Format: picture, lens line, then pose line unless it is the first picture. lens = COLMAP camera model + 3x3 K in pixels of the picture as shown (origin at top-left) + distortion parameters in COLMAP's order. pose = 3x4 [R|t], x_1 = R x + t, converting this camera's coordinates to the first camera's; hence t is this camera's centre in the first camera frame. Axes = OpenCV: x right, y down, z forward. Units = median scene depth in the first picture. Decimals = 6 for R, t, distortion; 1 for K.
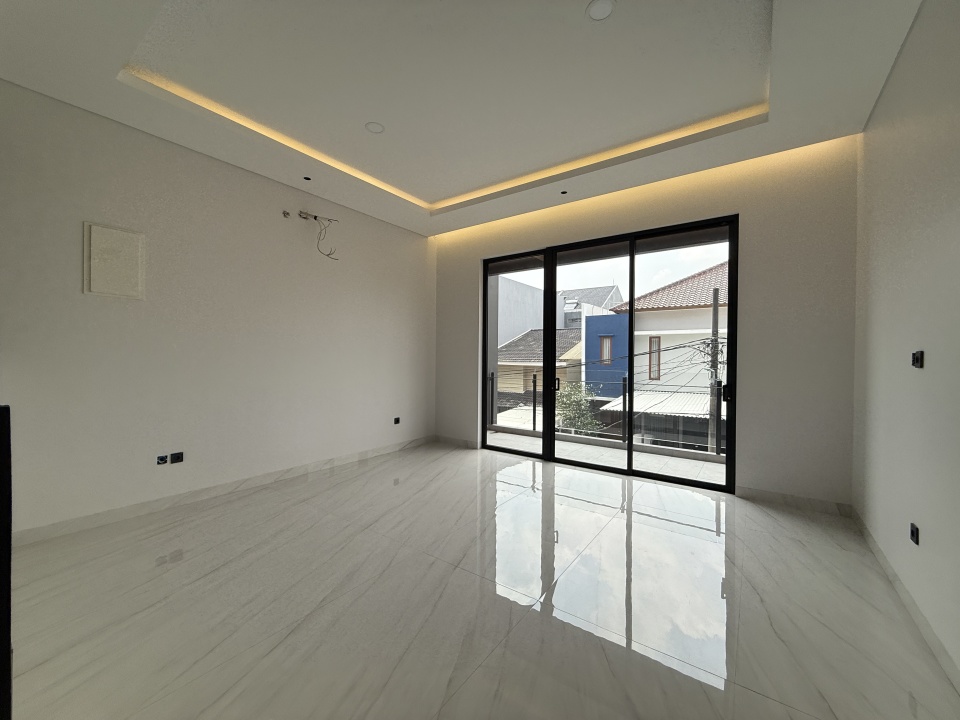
lens RADIAL K [[384.3, 0, 484.5], [0, 384.3, 358.2], [0, 0, 1]] dist [0.003963, 0.000220]
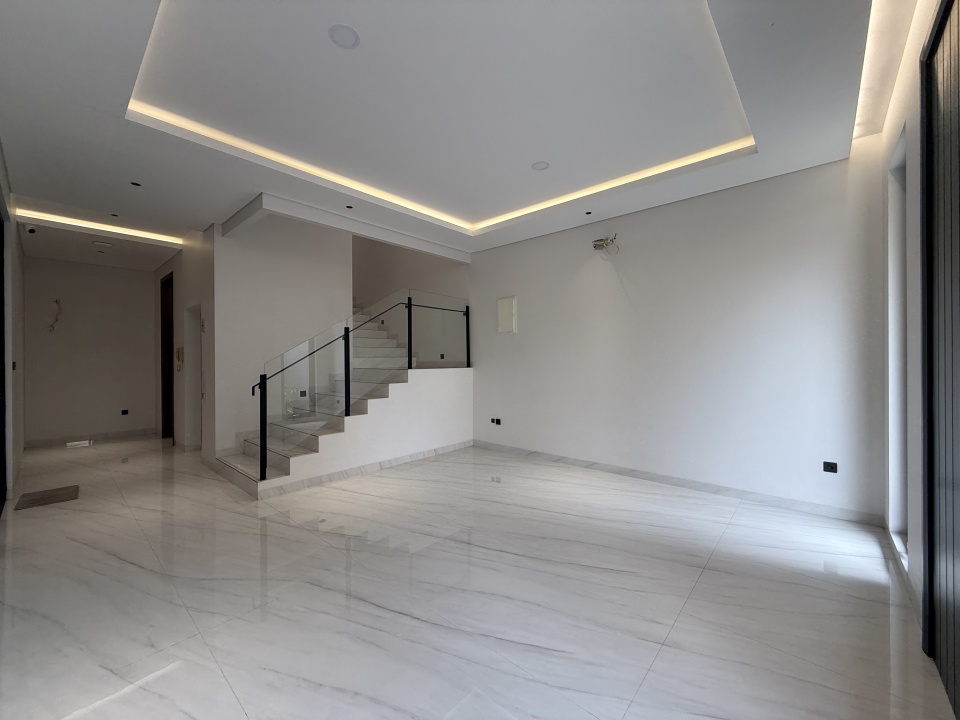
lens RADIAL K [[384.3, 0, 480.0], [0, 384.3, 358.7], [0, 0, 1]] dist [0.003963, 0.000220]
pose [[-0.108459, -0.004610, -0.994090, 0.464585], [0.001985, 0.999986, -0.004854, -0.009979], [0.994099, -0.002500, -0.108448, 0.540154]]
